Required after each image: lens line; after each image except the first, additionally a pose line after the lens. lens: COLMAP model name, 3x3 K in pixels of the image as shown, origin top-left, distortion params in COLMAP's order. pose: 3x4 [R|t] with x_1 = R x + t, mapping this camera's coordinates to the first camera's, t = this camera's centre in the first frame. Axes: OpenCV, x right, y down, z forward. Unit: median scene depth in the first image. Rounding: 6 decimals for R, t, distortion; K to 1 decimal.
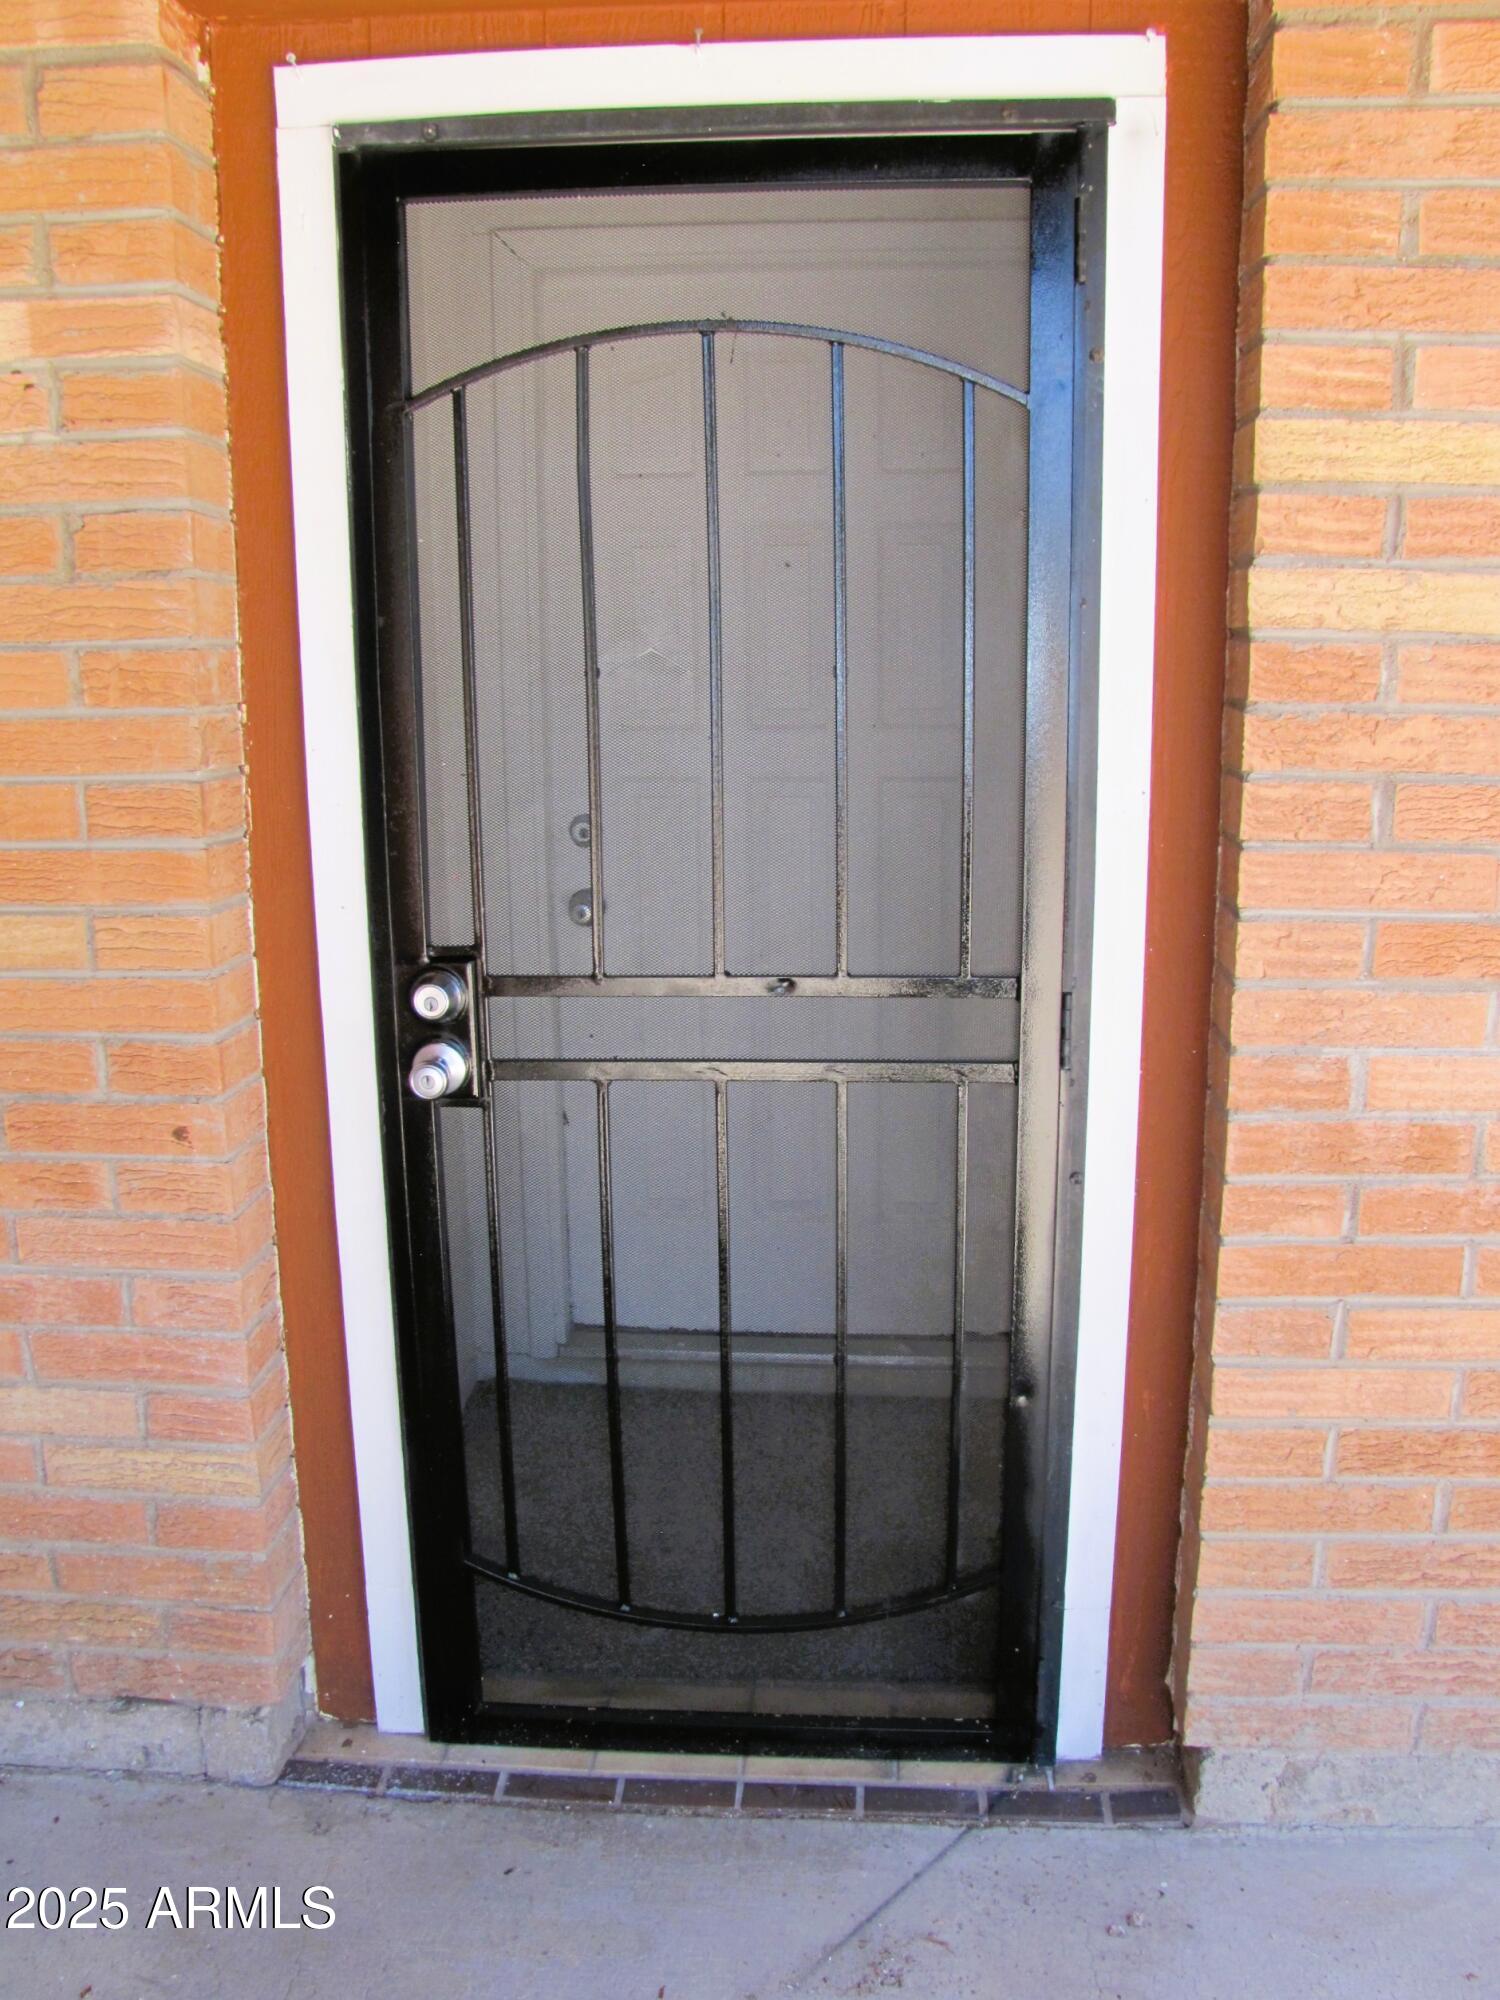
lens RADIAL K [[1720.2, 0, 758.0], [0, 1720.2, 1045.1], [0, 0, 1]] dist [-0.179730, 0.151291]
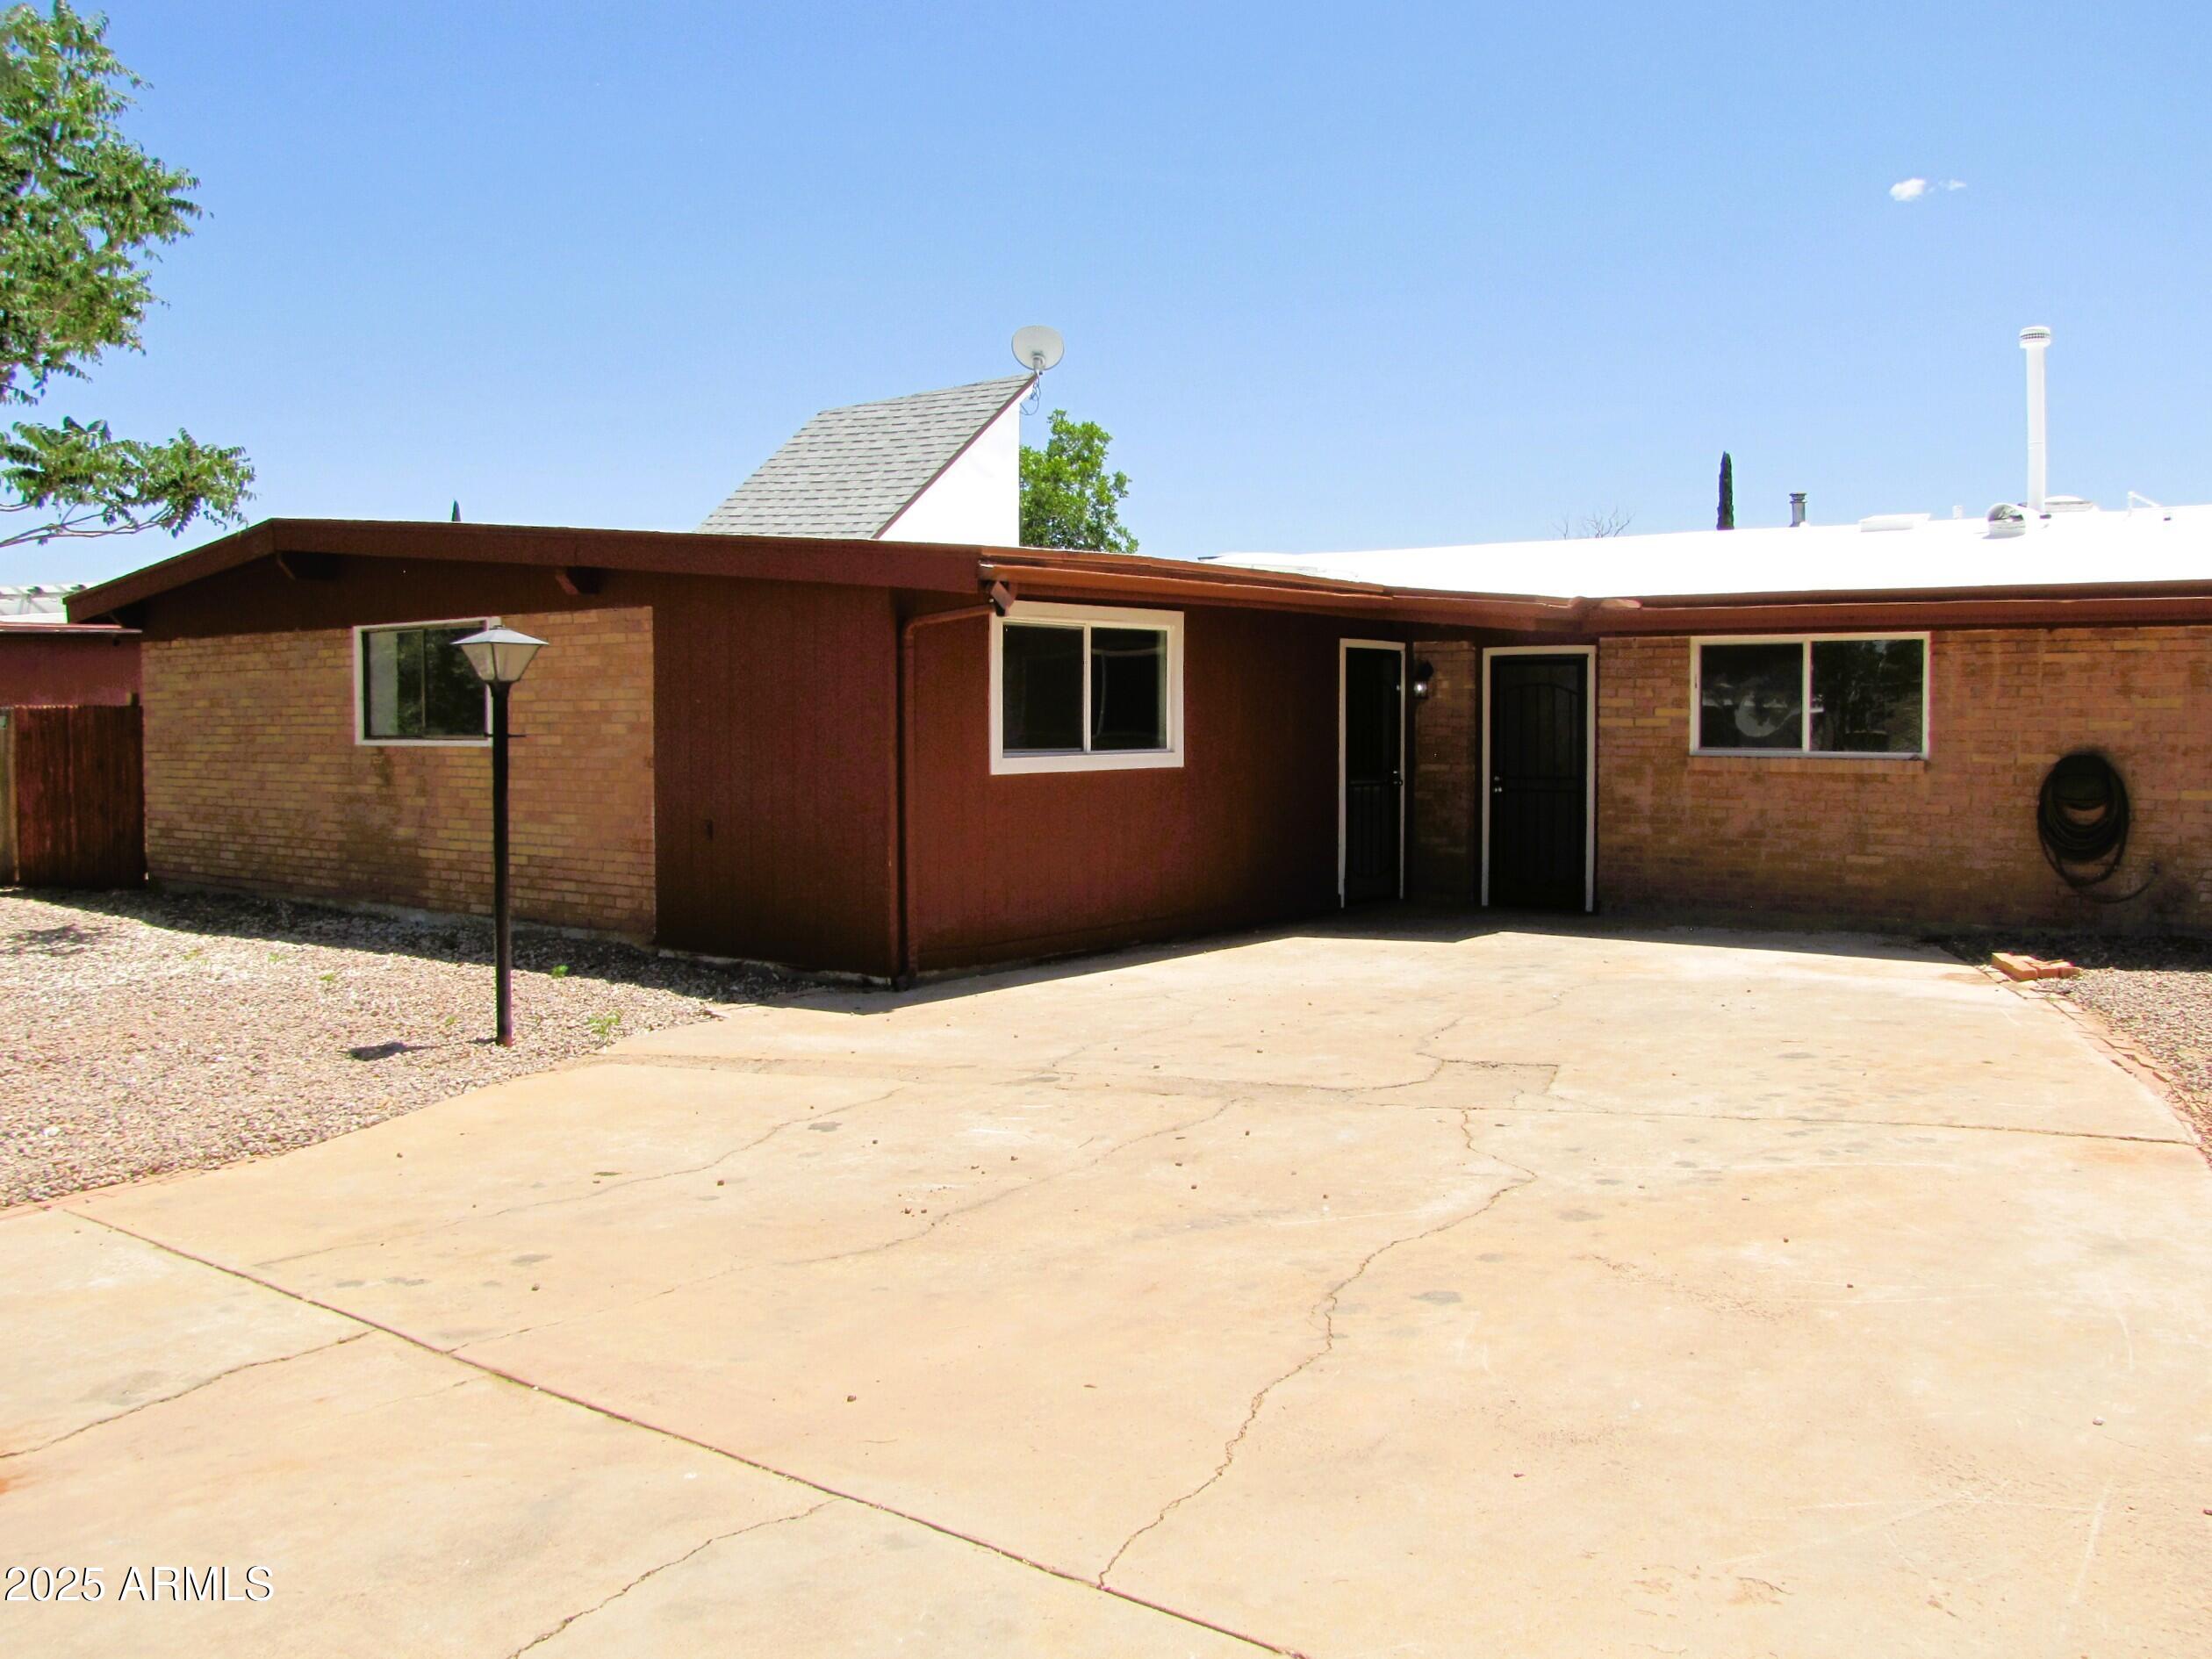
lens RADIAL K [[1941.9, 0, 1106.0], [0, 1941.9, 829.5], [0, 0, 1]] dist [-0.114443, -0.001964]
pose [[0.825653, 0.037163, -0.562953, 2.940445], [-0.132942, 0.982546, -0.130117, 1.417723], [0.548292, 0.182272, 0.816182, -6.264256]]
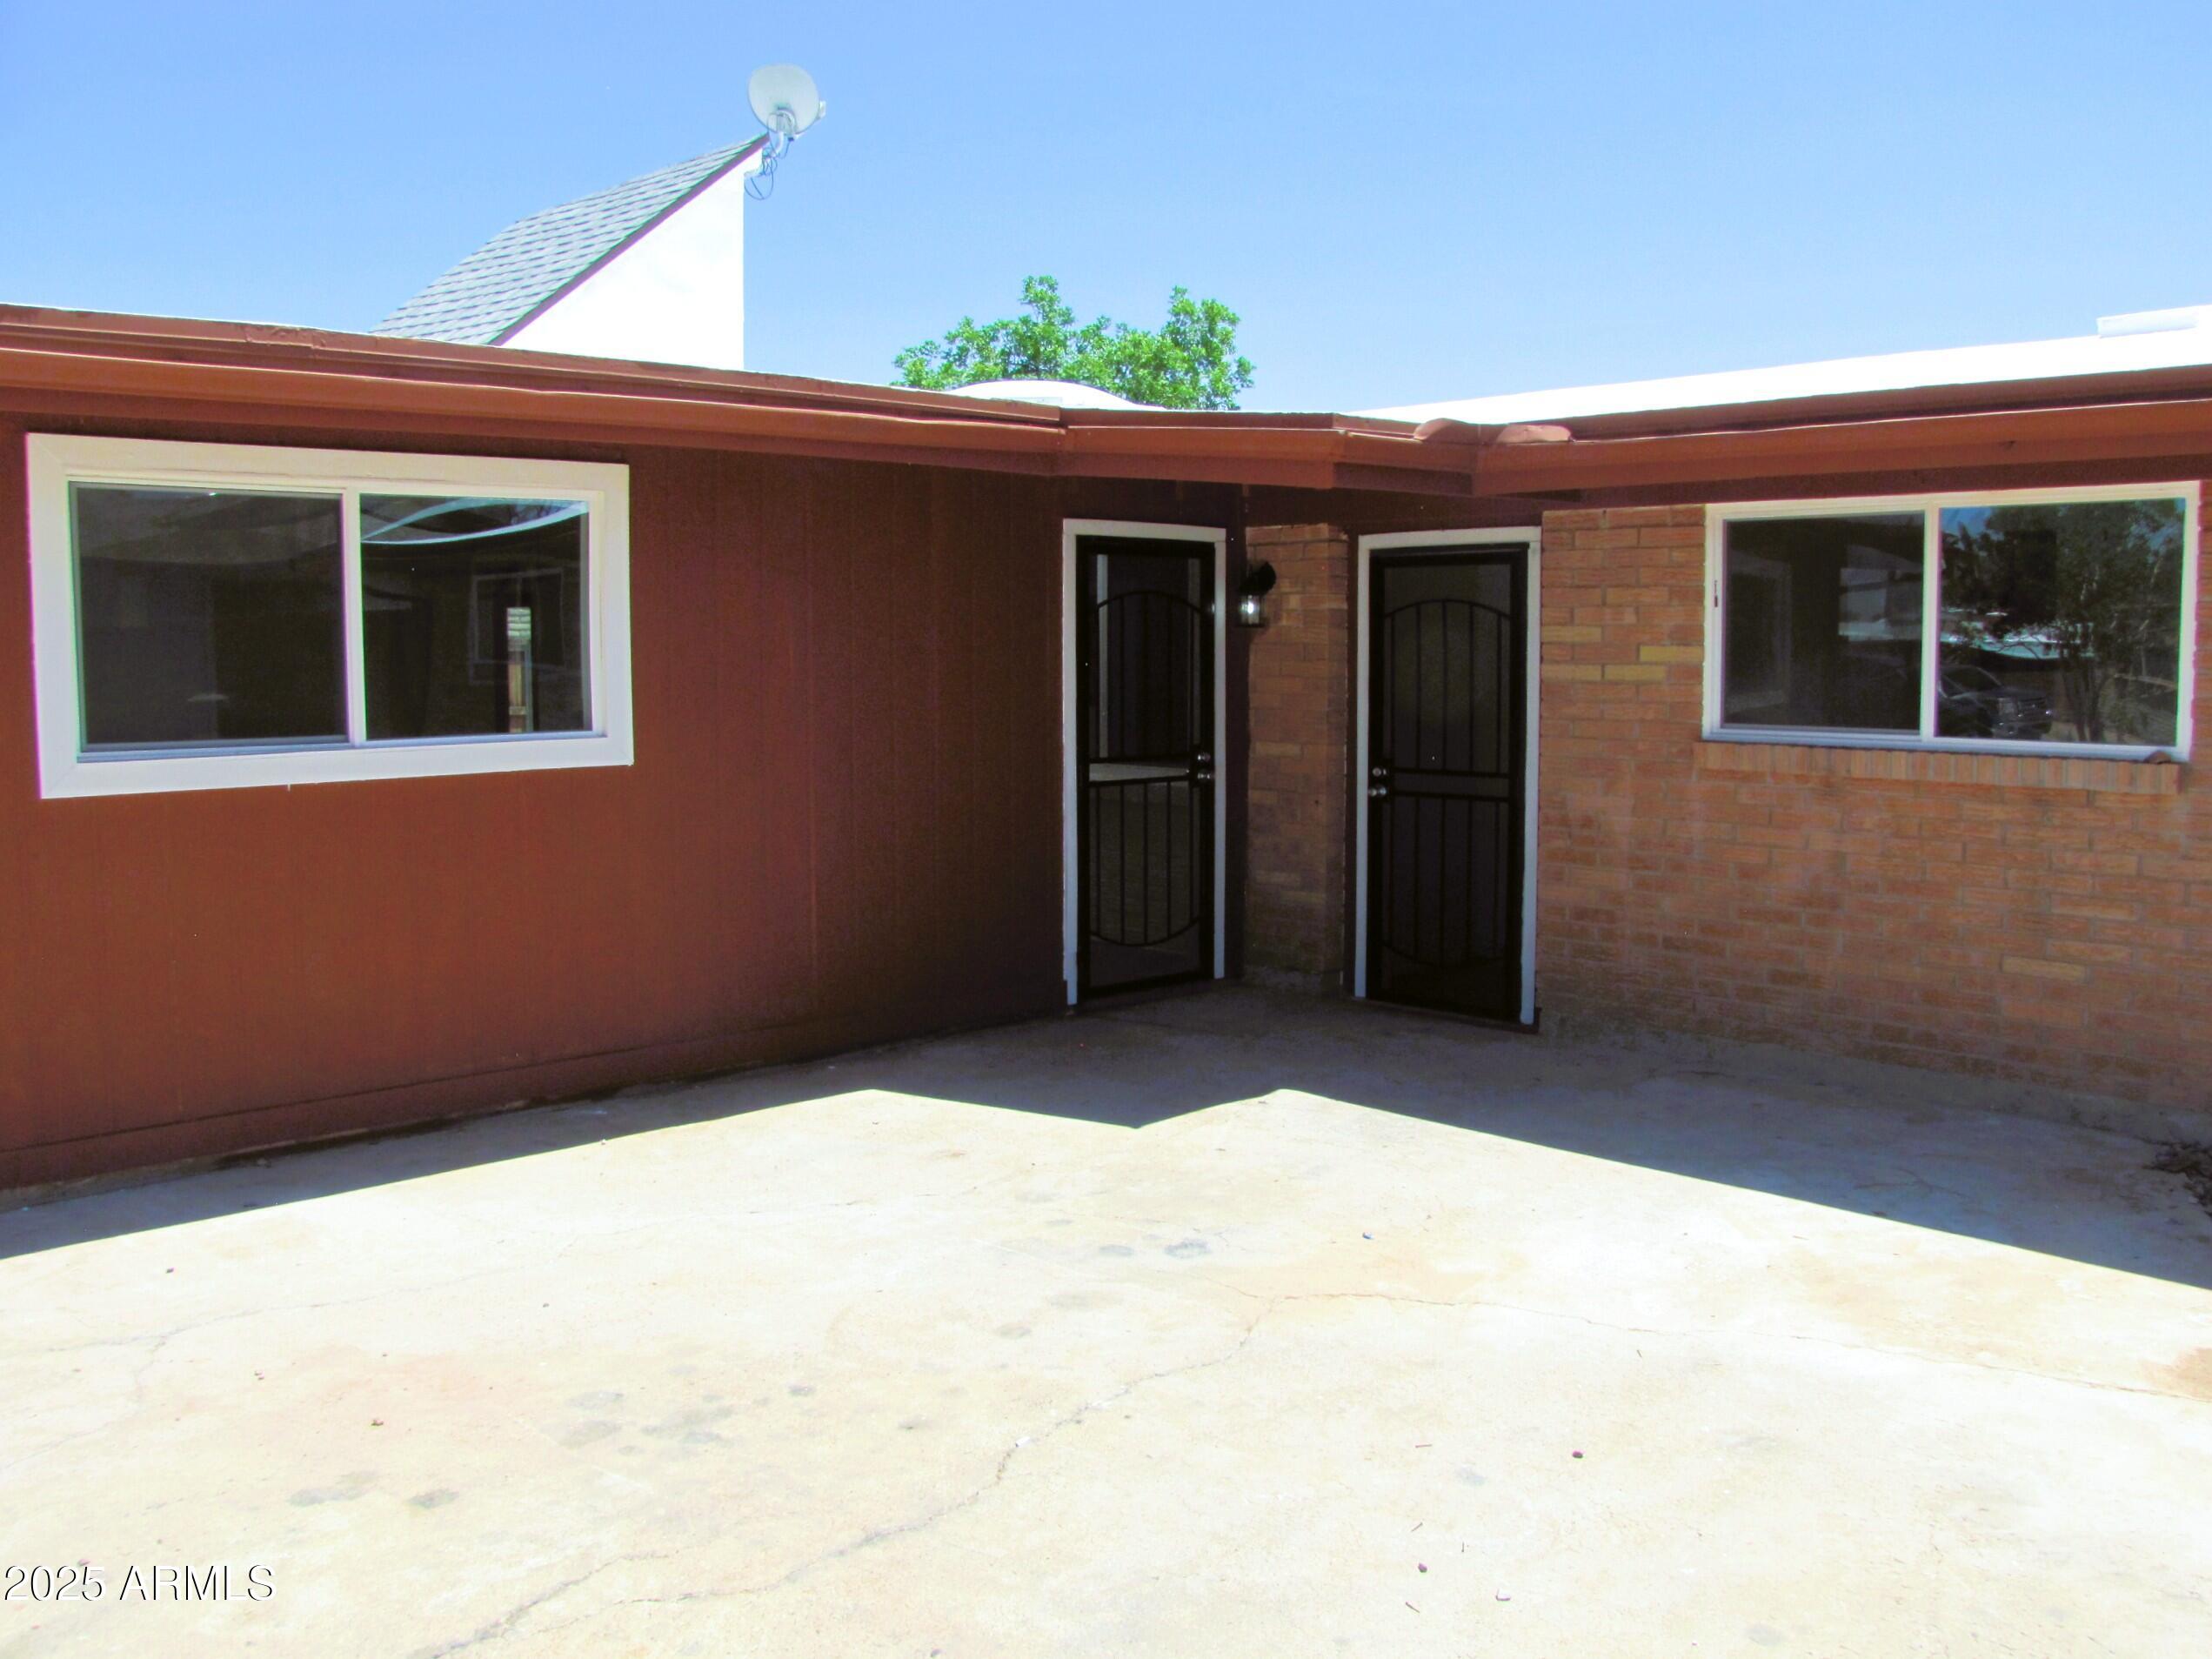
lens RADIAL K [[1902.1, 0, 1106.0], [0, 1902.1, 829.5], [0, 0, 1]] dist [-0.114343, 0.029796]
pose [[0.729030, 0.070954, -0.680794, 2.293539], [-0.159296, 0.984891, -0.067934, 0.492182], [0.665688, 0.157974, 0.729317, -2.504622]]
